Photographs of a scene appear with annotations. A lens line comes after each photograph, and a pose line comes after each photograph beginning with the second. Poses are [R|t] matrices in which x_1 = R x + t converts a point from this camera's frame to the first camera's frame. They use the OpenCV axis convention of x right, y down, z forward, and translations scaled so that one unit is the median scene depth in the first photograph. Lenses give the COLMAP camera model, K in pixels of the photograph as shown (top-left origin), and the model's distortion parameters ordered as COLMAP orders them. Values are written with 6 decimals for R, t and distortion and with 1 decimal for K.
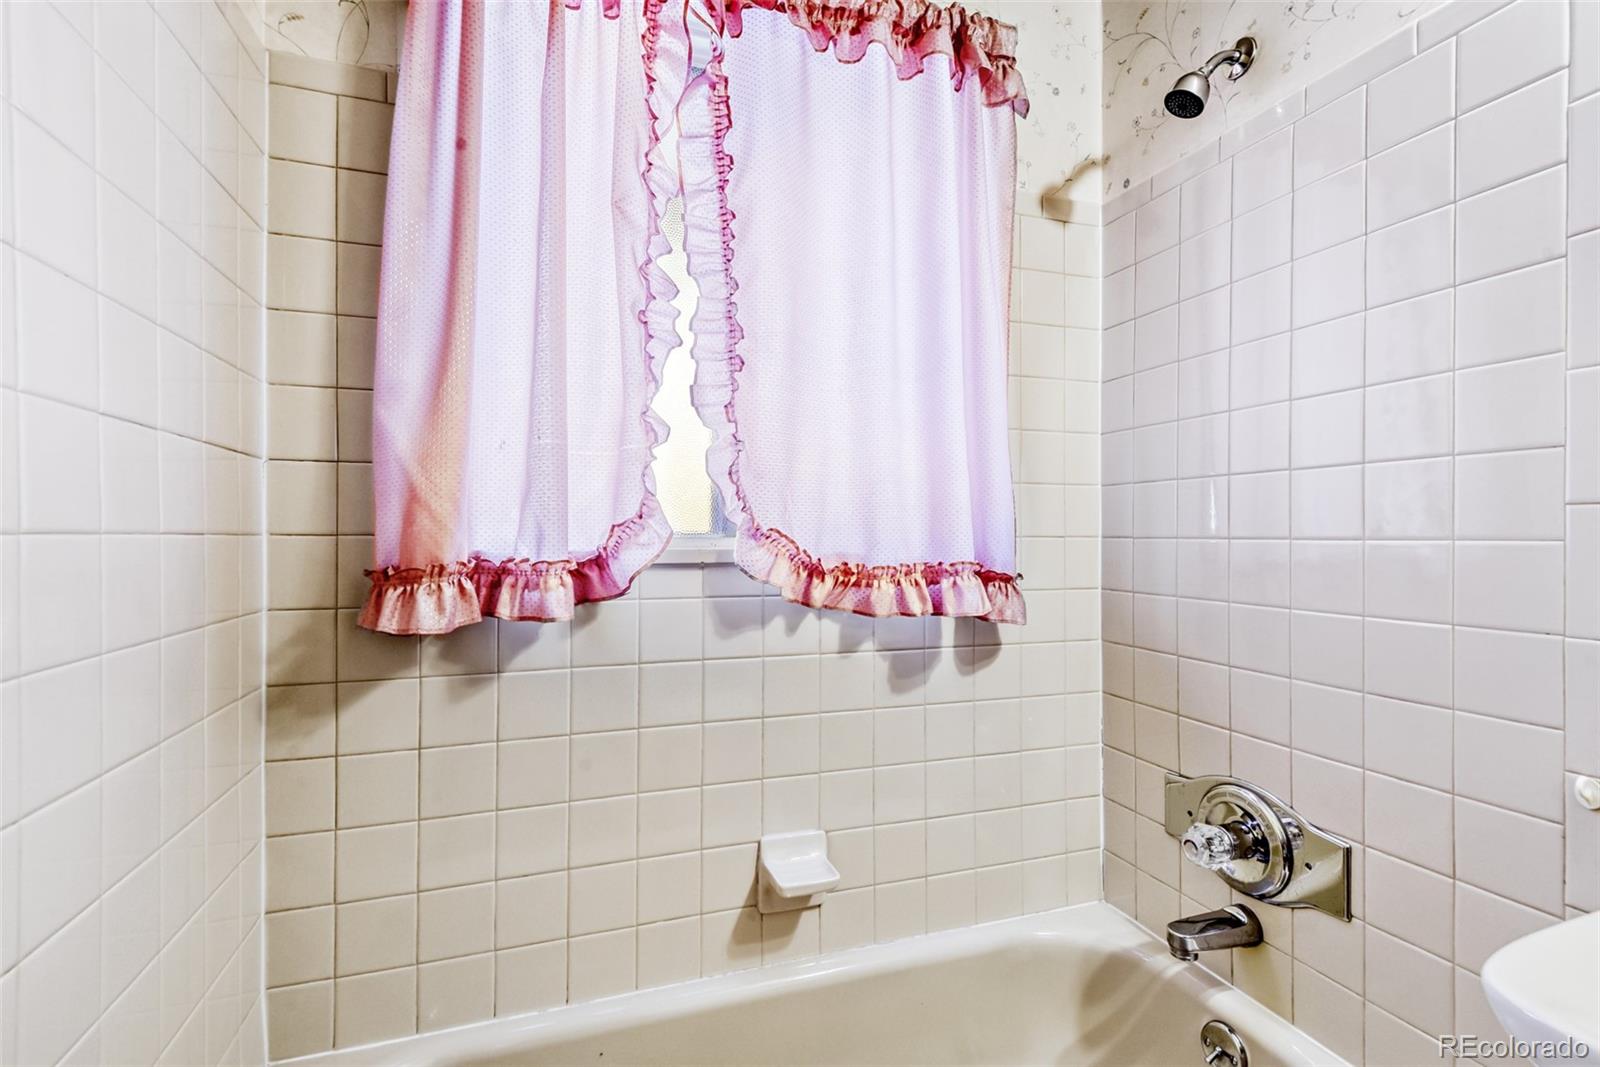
lens RADIAL K [[732.2, 0, 804.4], [0, 732.2, 557.4], [0, 0, 1]] dist [0.031951, -0.017498]
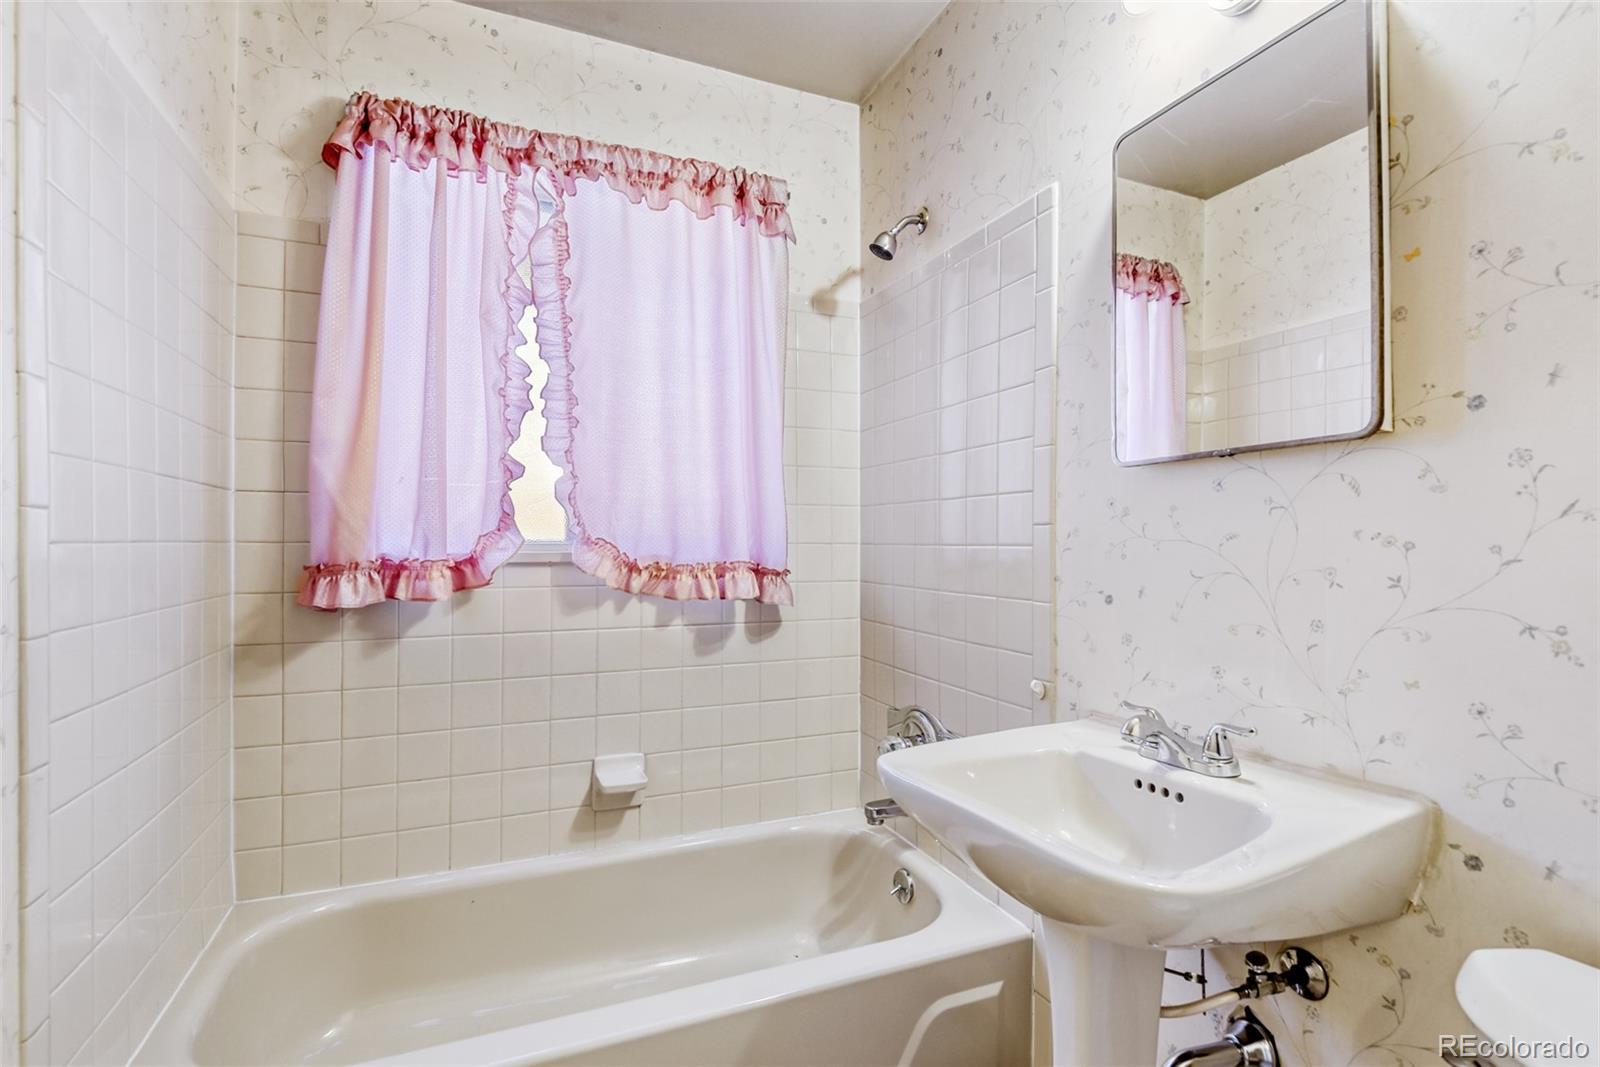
lens RADIAL K [[748.3, 0, 804.6], [0, 748.3, 560.4], [0, 0, 1]] dist [0.030445, -0.027112]
pose [[0.997518, -0.001640, 0.070393, 0.257857], [0.001996, 0.999986, -0.004998, 0.012985], [-0.070384, 0.005126, 0.997507, -0.496520]]
